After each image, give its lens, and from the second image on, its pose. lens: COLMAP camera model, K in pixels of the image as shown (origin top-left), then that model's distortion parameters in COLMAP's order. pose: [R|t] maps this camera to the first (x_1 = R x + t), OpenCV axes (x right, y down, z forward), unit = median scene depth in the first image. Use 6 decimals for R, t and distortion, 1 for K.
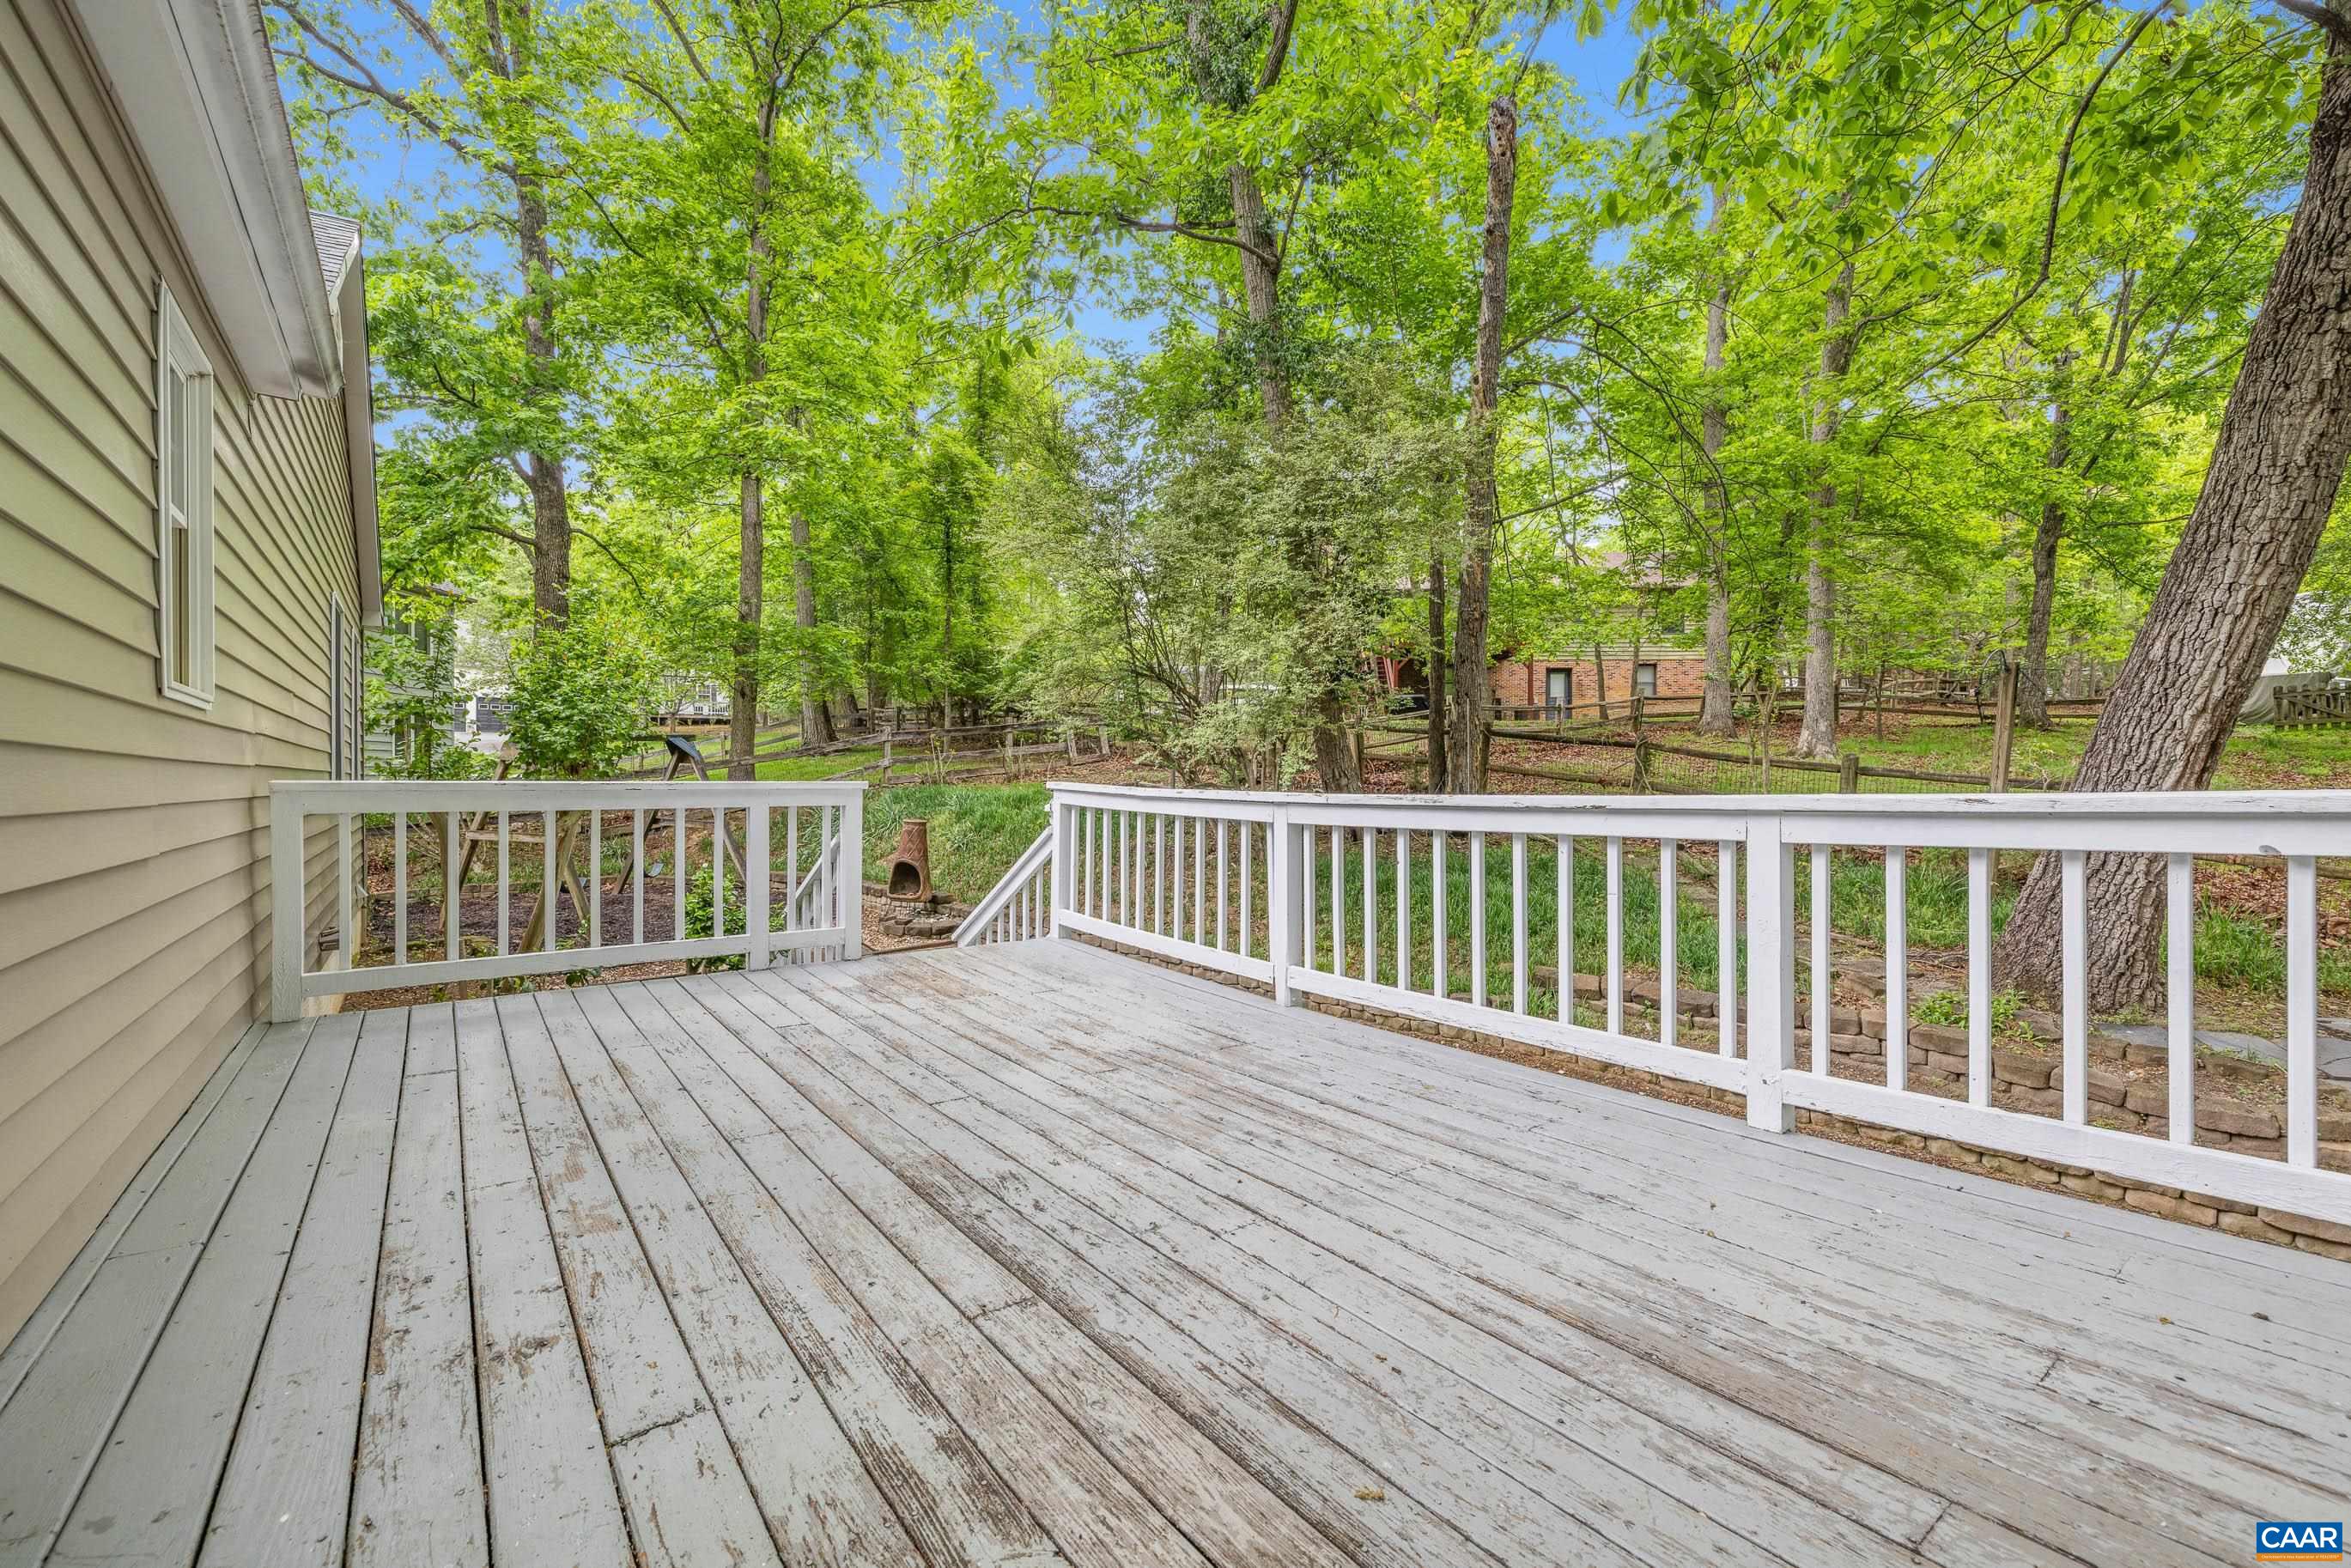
lens RADIAL K [[993.0, 0, 1175.5], [0, 993.0, 784.0], [0, 0, 1]] dist [-0.000303, -0.000127]
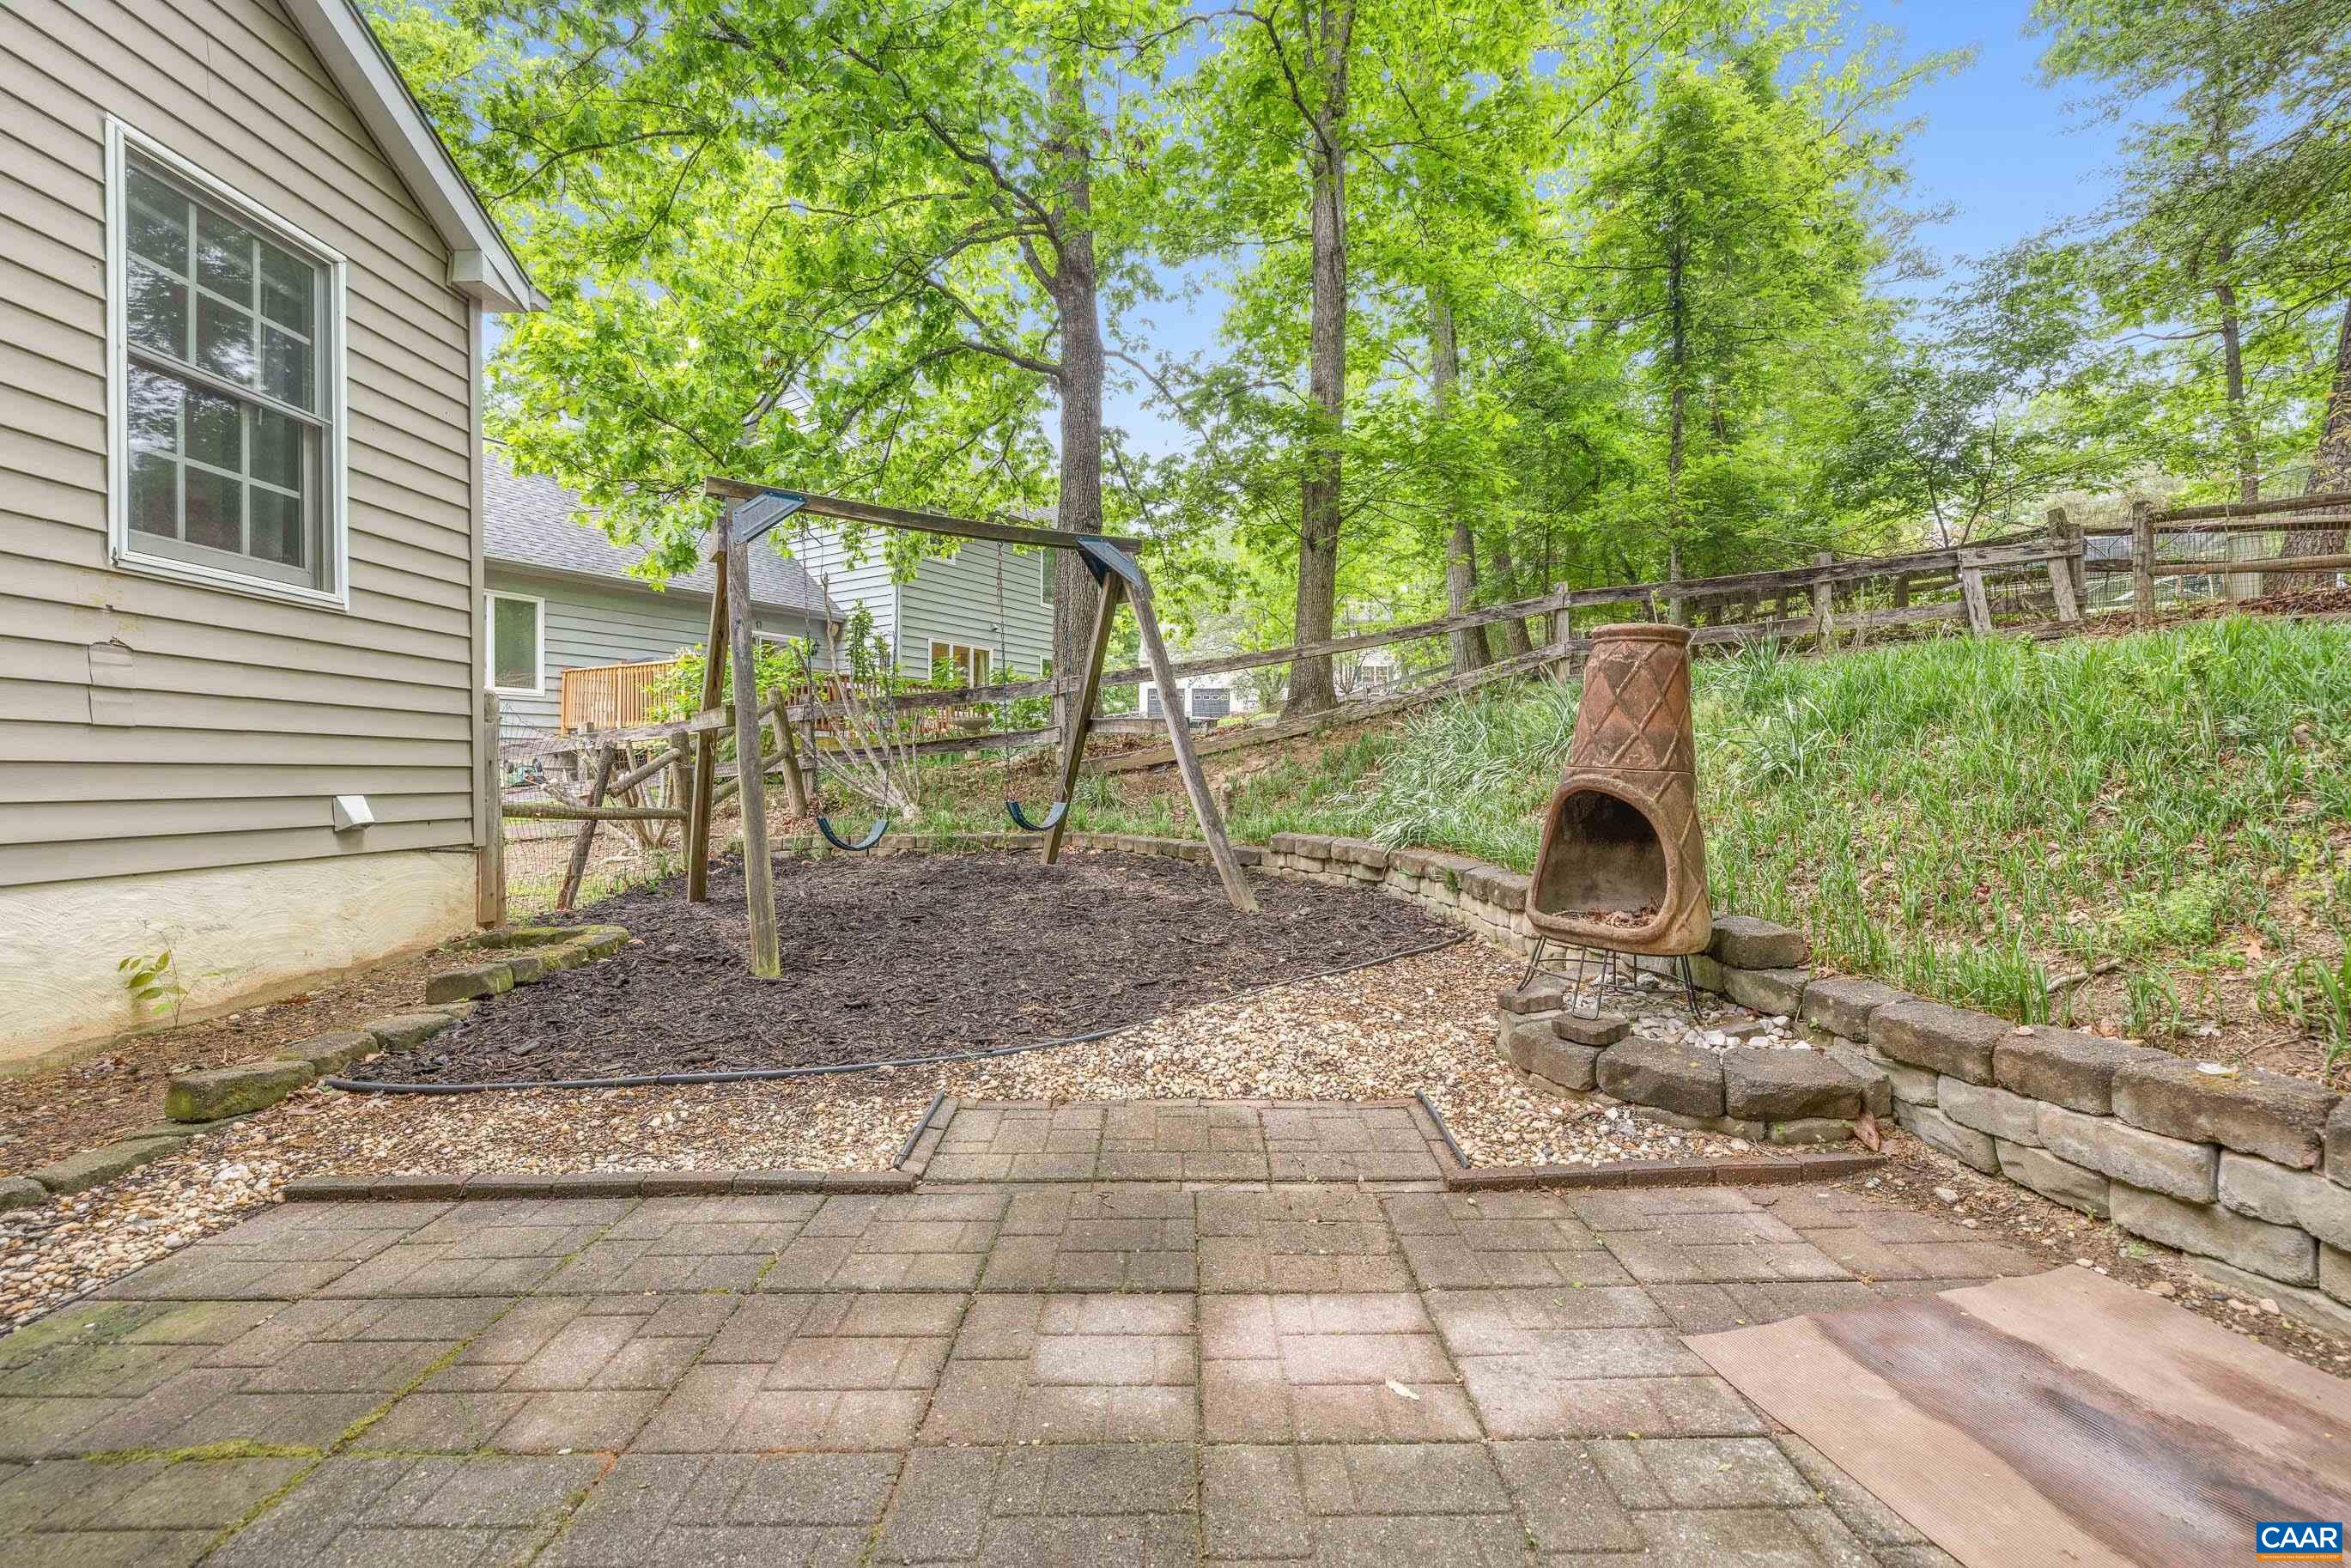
lens RADIAL K [[993.0, 0, 1175.5], [0, 993.0, 784.0], [0, 0, 1]] dist [-0.000303, -0.000127]
pose [[0.787557, 0.008585, -0.616183, -0.863356], [-0.005017, 0.999959, 0.007520, 0.322380], [0.616222, -0.002831, 0.787567, 3.144045]]
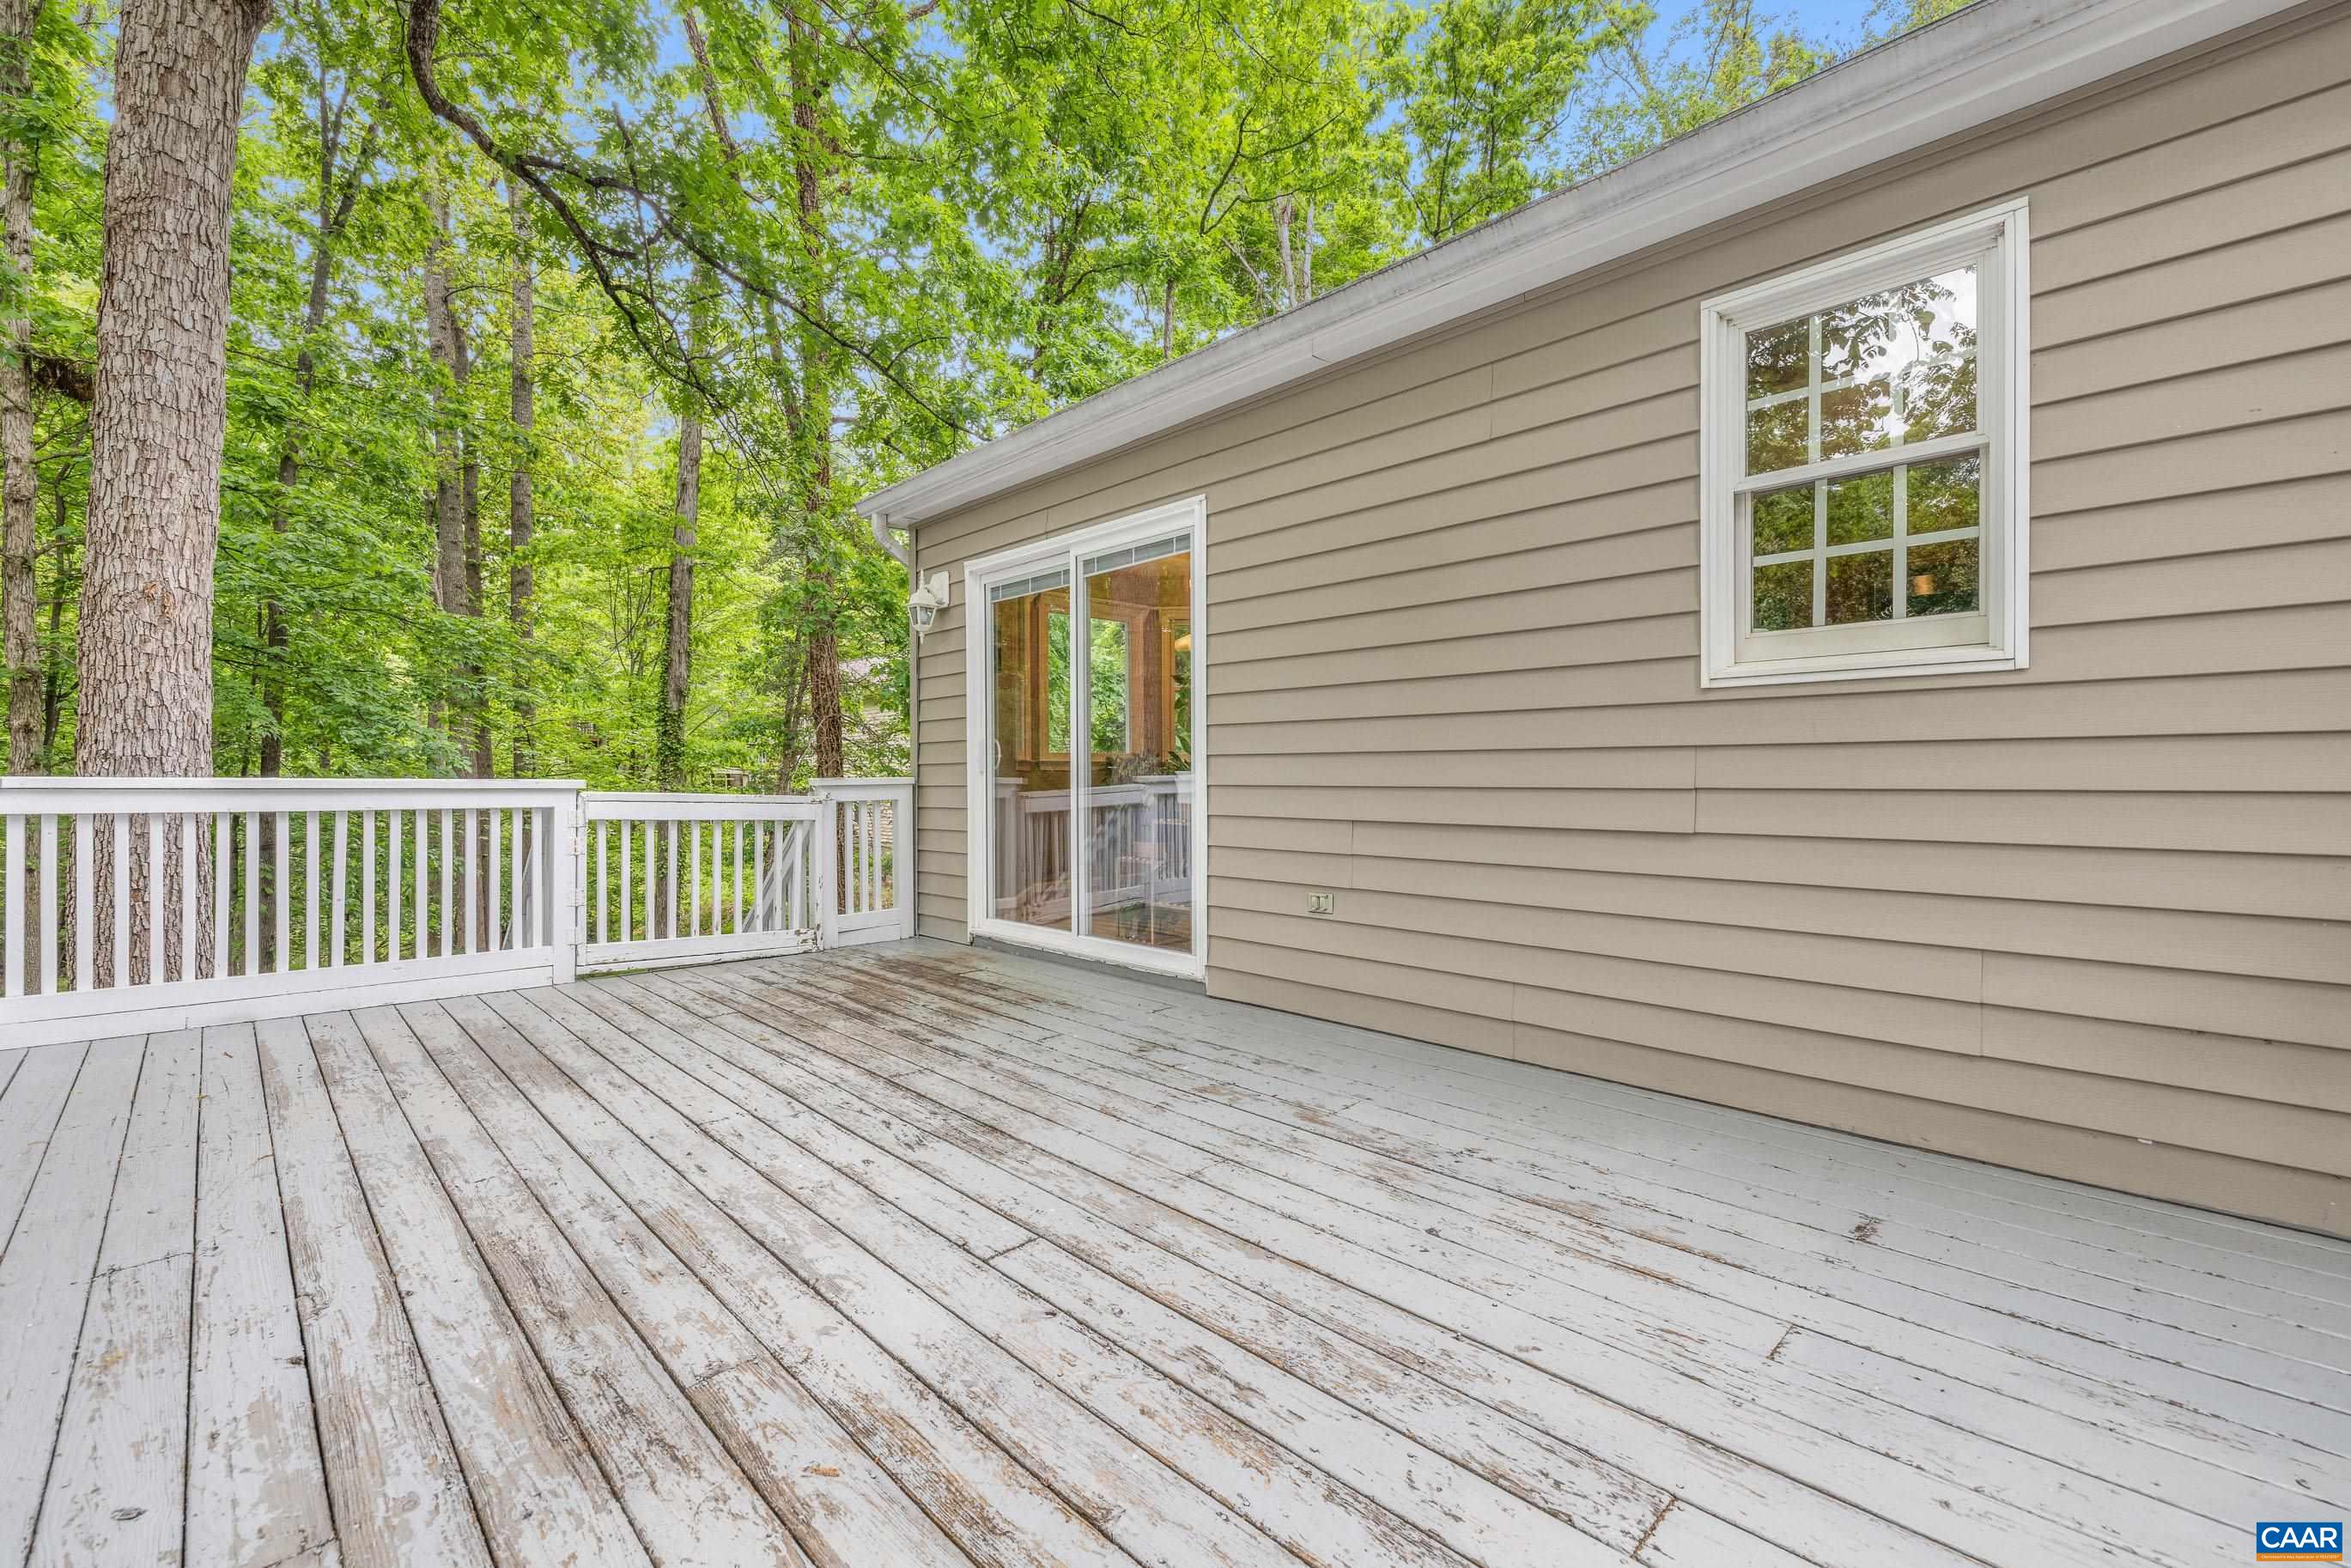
lens RADIAL K [[993.0, 0, 1175.5], [0, 993.0, 784.0], [0, 0, 1]] dist [-0.000303, -0.000127]
pose [[-0.991485, 0.007083, -0.130025, -0.298627], [0.005716, 0.999924, 0.010880, -0.000445], [0.130092, 0.010044, -0.991451, 2.010744]]
